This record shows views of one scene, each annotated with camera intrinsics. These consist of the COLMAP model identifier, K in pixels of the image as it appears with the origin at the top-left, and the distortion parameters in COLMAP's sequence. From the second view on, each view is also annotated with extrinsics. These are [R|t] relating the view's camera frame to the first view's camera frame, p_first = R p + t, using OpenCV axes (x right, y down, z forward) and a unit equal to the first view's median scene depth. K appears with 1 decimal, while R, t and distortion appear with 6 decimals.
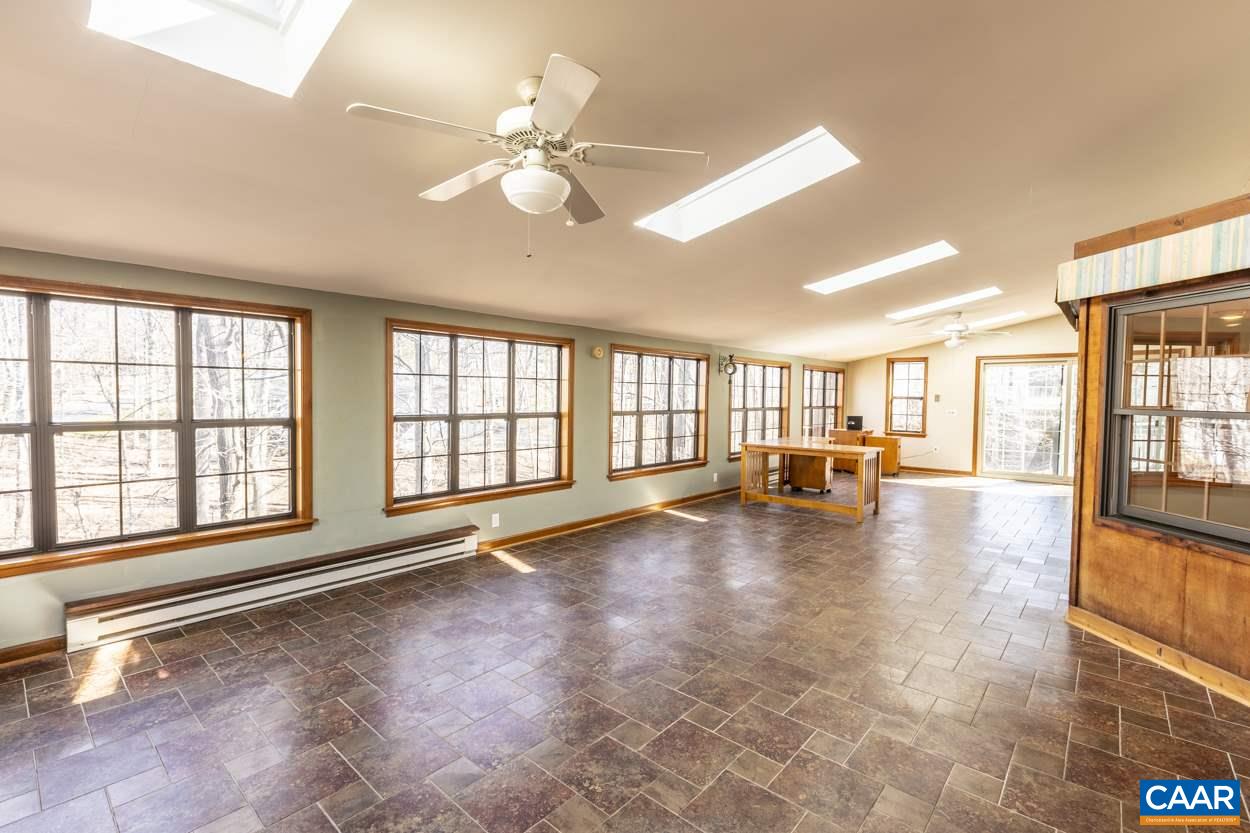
lens RADIAL K [[547.9, 0, 666.5], [0, 547.9, 415.7], [0, 0, 1]] dist [0.000141, -0.000048]
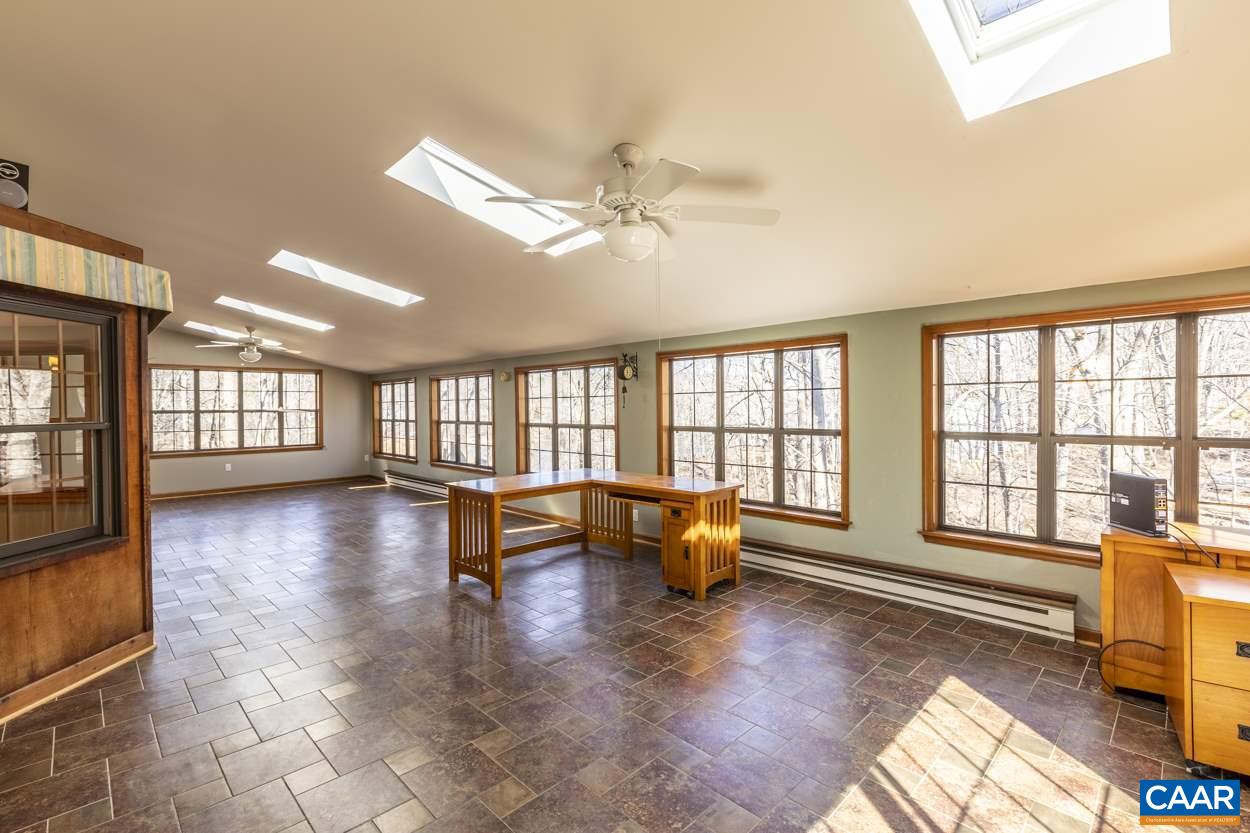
lens RADIAL K [[561.4, 0, 618.6], [0, 561.4, 413.0], [0, 0, 1]] dist [0.001368, 0.000021]
pose [[-0.110293, -0.000916, -0.993899, 0.753490], [-0.030825, 0.999522, 0.002499, -0.026970], [0.993421, 0.030913, -0.110269, 0.920431]]
